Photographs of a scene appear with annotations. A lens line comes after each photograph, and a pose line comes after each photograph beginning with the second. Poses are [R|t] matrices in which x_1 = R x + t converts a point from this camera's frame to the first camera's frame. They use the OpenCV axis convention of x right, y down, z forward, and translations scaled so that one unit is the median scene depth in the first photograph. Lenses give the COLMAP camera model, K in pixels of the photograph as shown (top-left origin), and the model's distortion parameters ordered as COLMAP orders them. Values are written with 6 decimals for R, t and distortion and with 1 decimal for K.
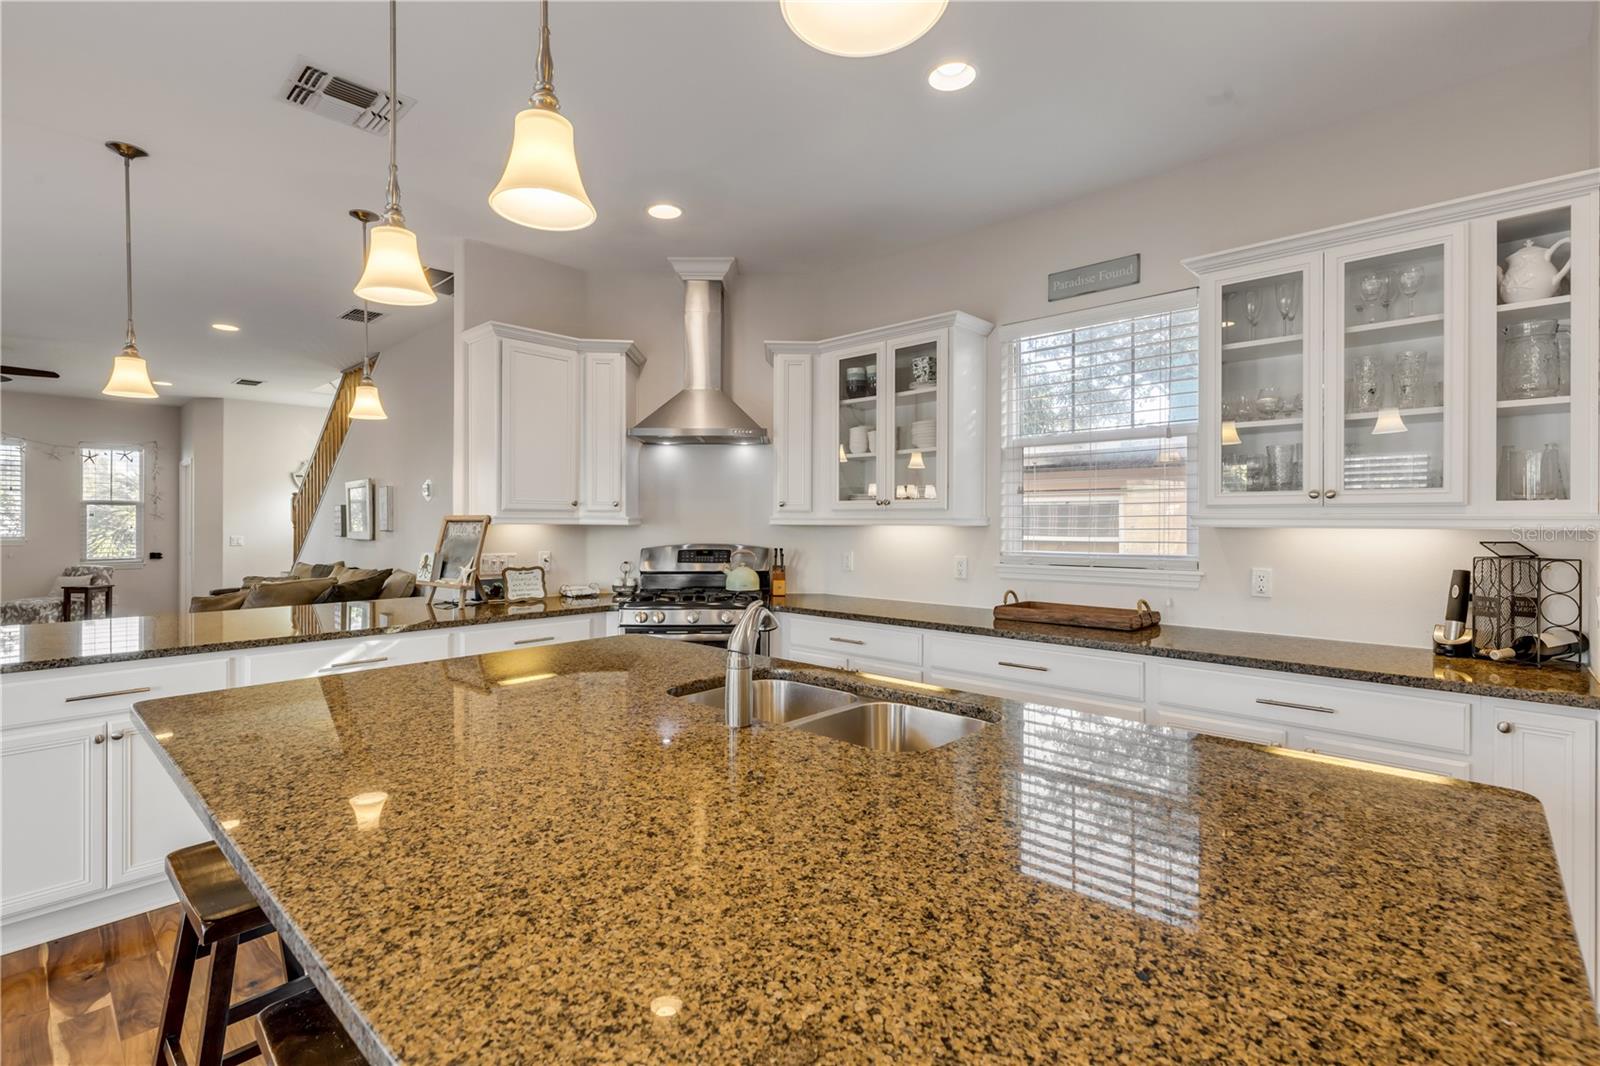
lens RADIAL K [[730.6, 0, 799.4], [0, 730.6, 521.7], [0, 0, 1]] dist [0.005246, -0.001723]
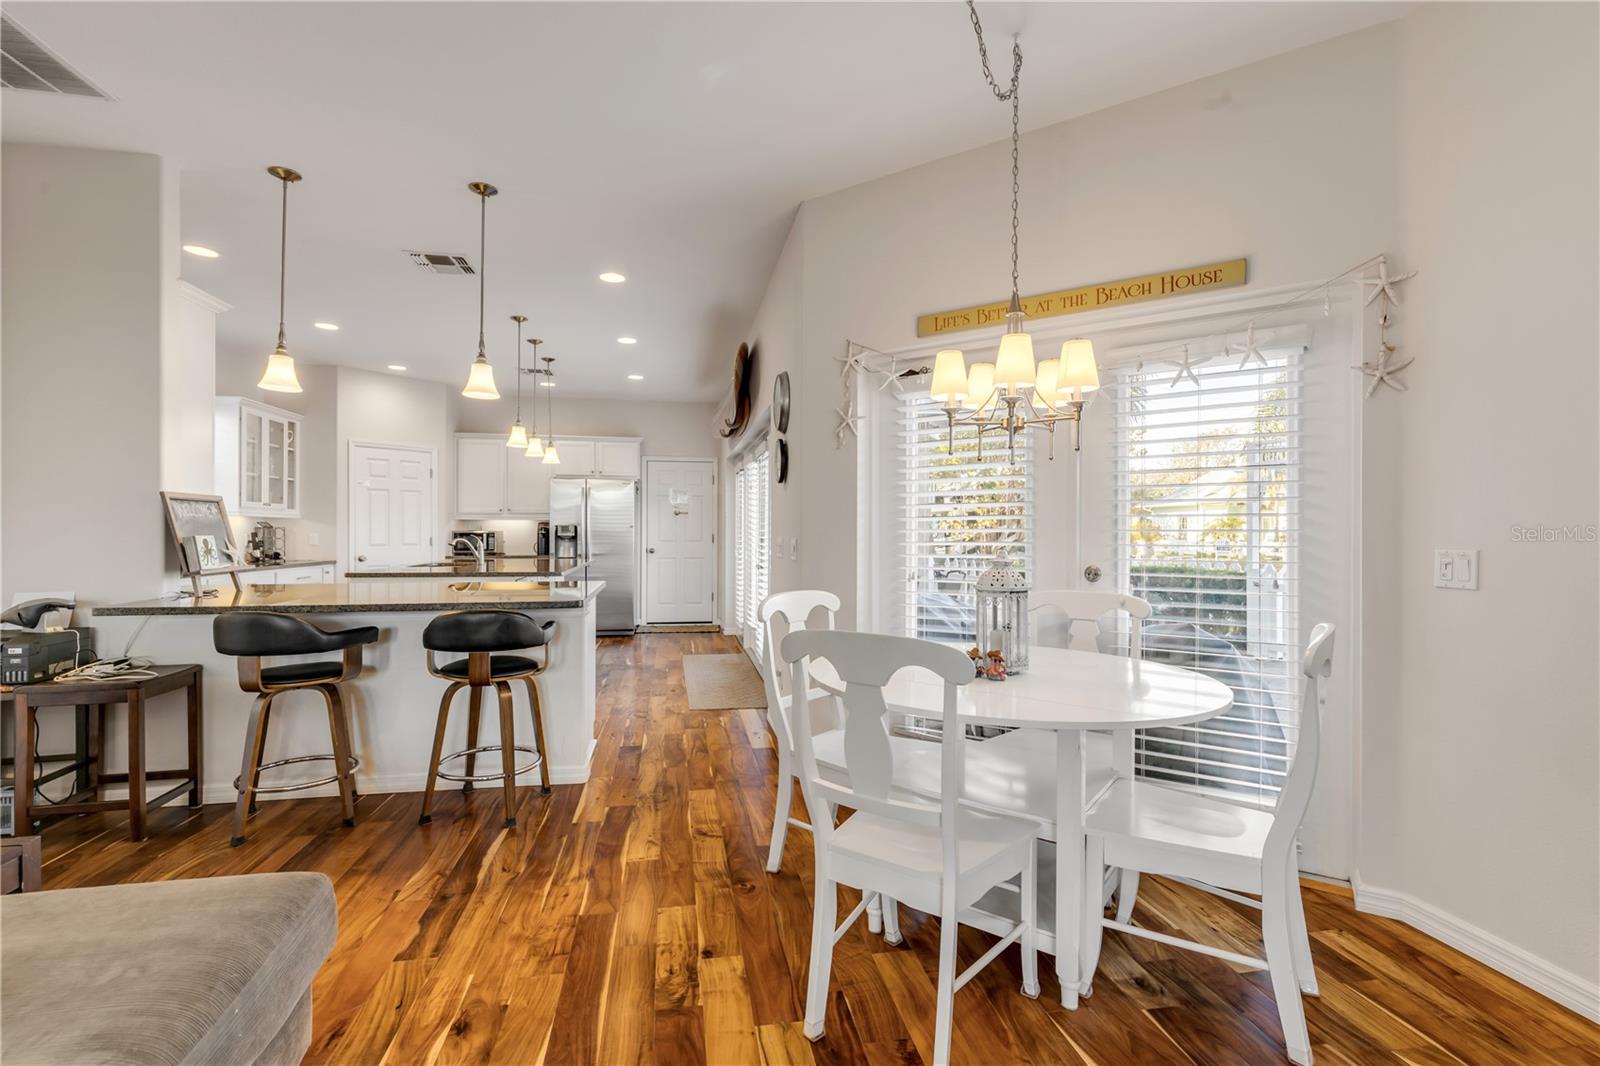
lens RADIAL K [[730.6, 0, 796.1], [0, 730.6, 527.7], [0, 0, 1]] dist [0.005246, -0.001723]
pose [[-0.794154, -0.001843, 0.607713, -1.545209], [-0.005574, 0.999975, -0.004251, 0.031285], [-0.607691, -0.006763, -0.794145, 1.236827]]
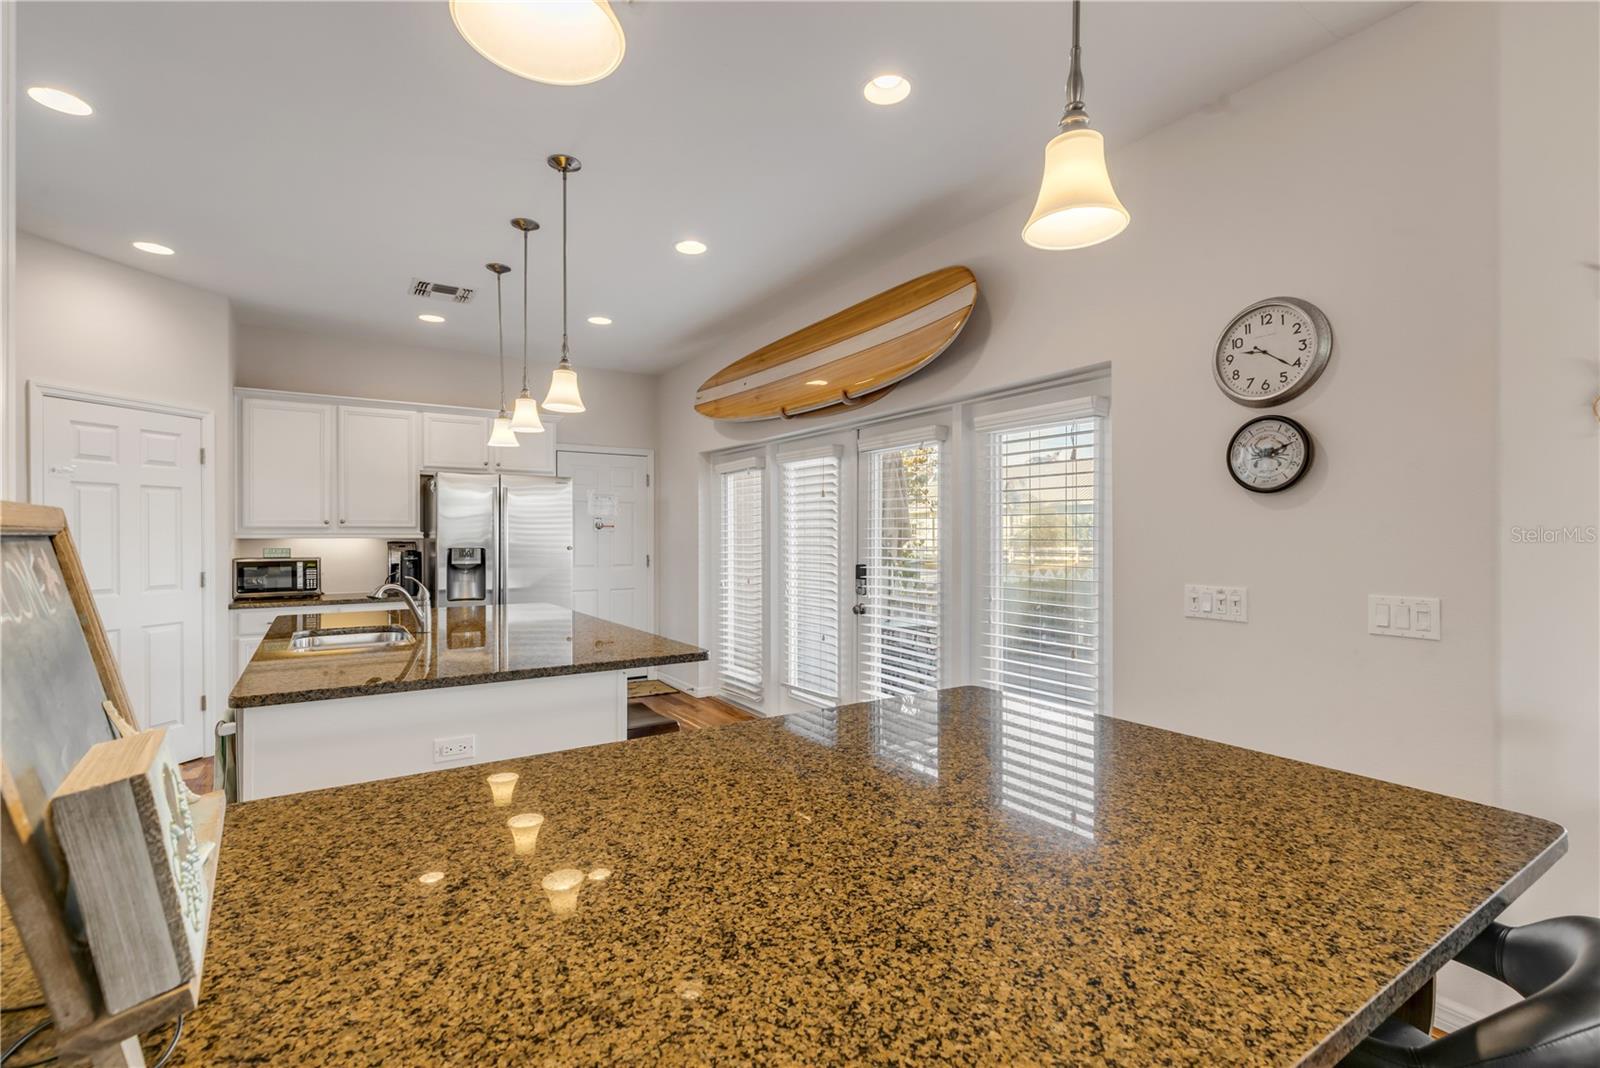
lens RADIAL K [[730.6, 0, 791.7], [0, 730.6, 534.1], [0, 0, 1]] dist [0.005246, -0.001723]
pose [[-0.967324, 0.000749, 0.253542, -0.654416], [0.000092, 0.999997, -0.002603, -0.000667], [-0.253543, -0.002494, -0.967321, 1.095759]]
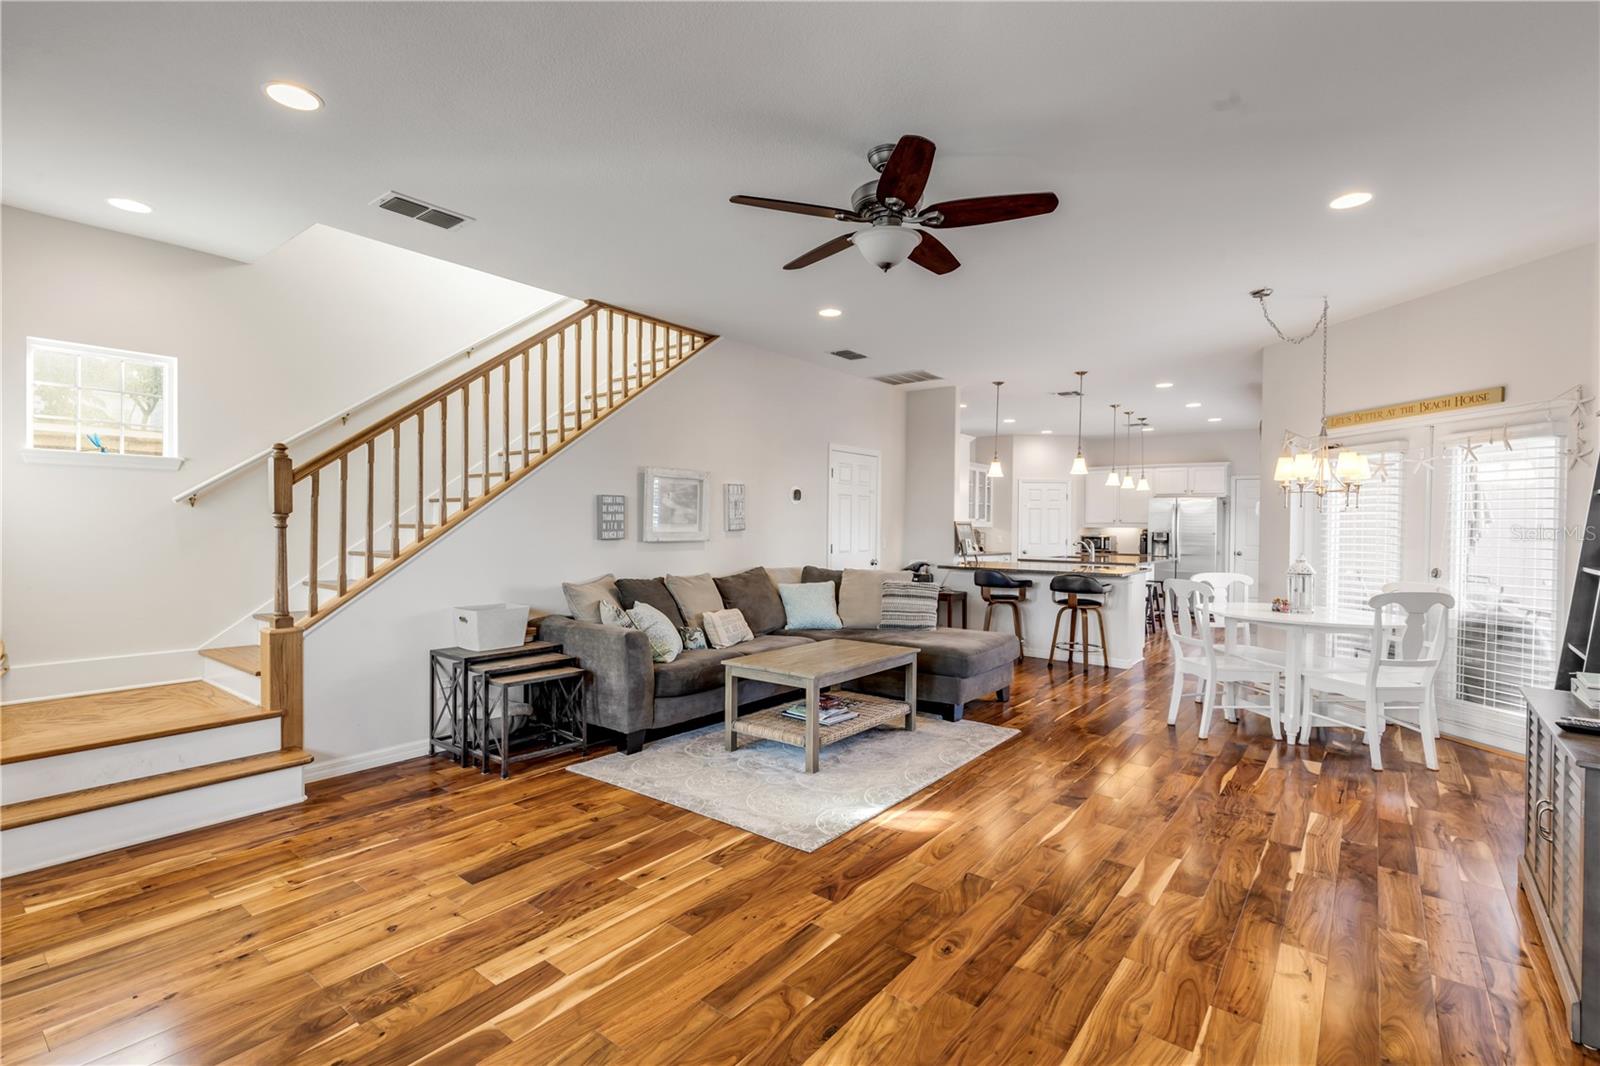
lens RADIAL K [[730.6, 0, 792.6], [0, 730.6, 534.4], [0, 0, 1]] dist [0.005246, -0.001723]
pose [[-0.074586, -0.014689, 0.997106, -2.485872], [-0.011983, 0.999833, 0.013833, 0.005342], [-0.997143, -0.010917, -0.074750, 1.618990]]
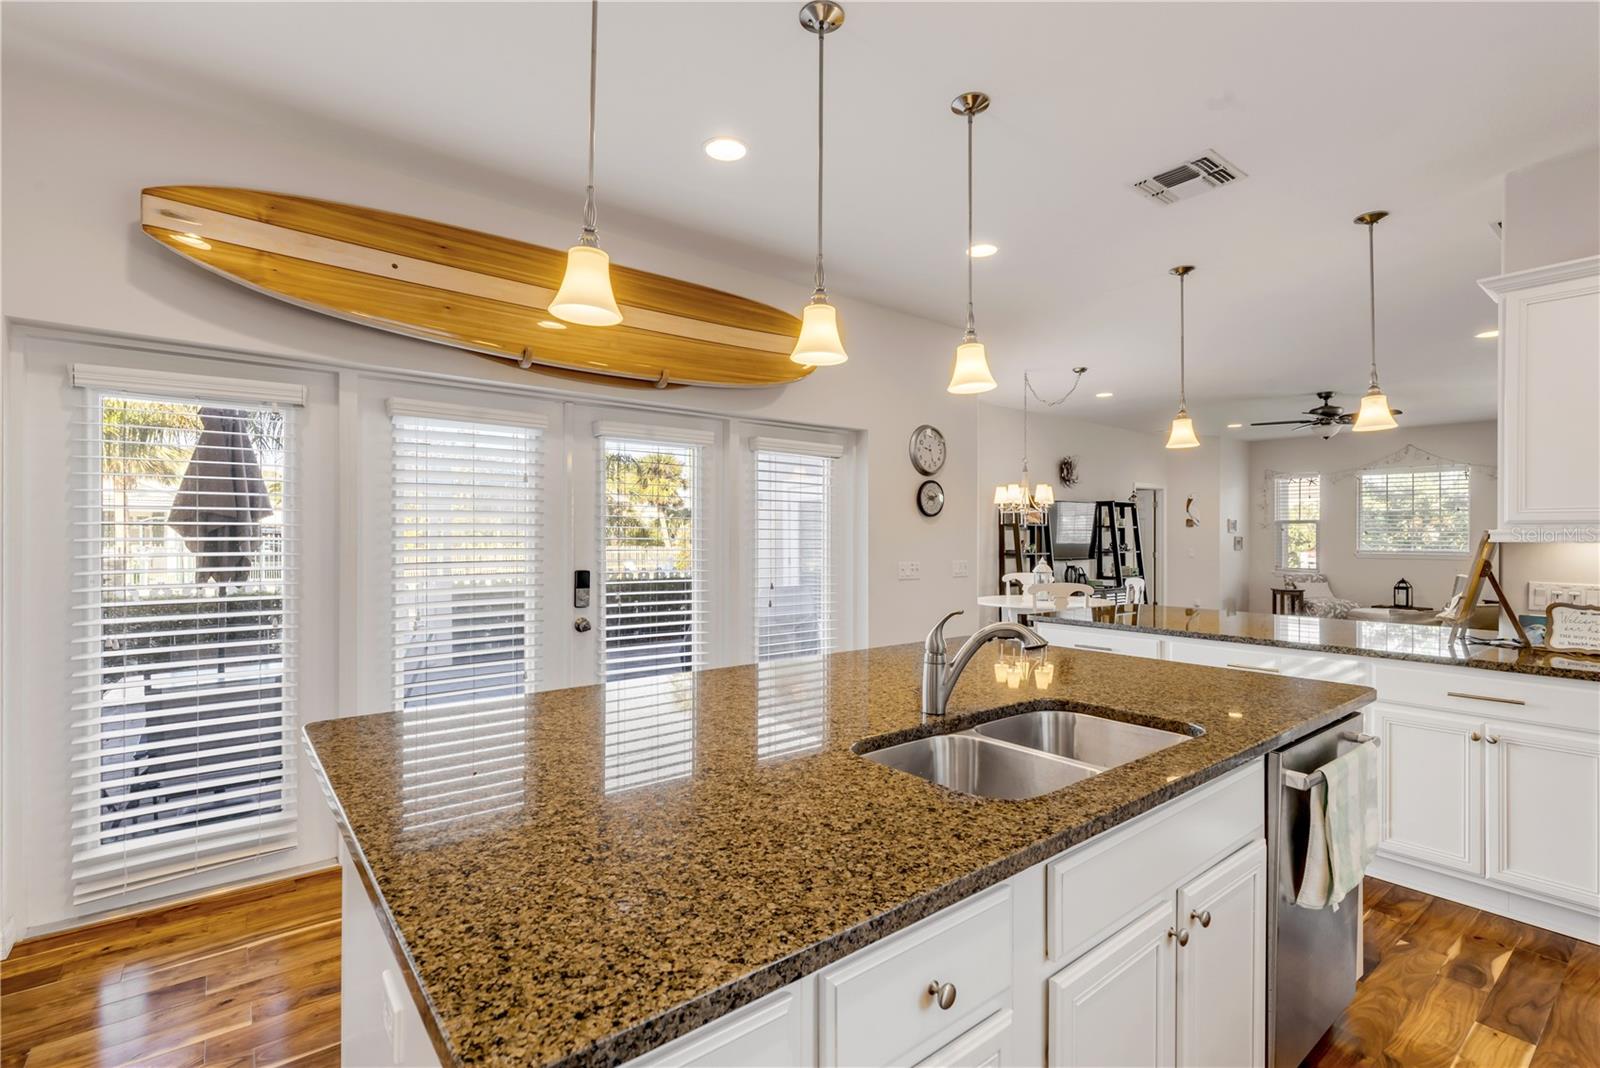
lens RADIAL K [[730.6, 0, 800.2], [0, 730.6, 538.7], [0, 0, 1]] dist [0.005246, -0.001723]
pose [[-0.156268, 0.001846, -0.987713, 0.428601], [-0.002260, 0.999995, 0.002227, 0.000461], [0.987712, 0.002580, -0.156263, 0.380216]]
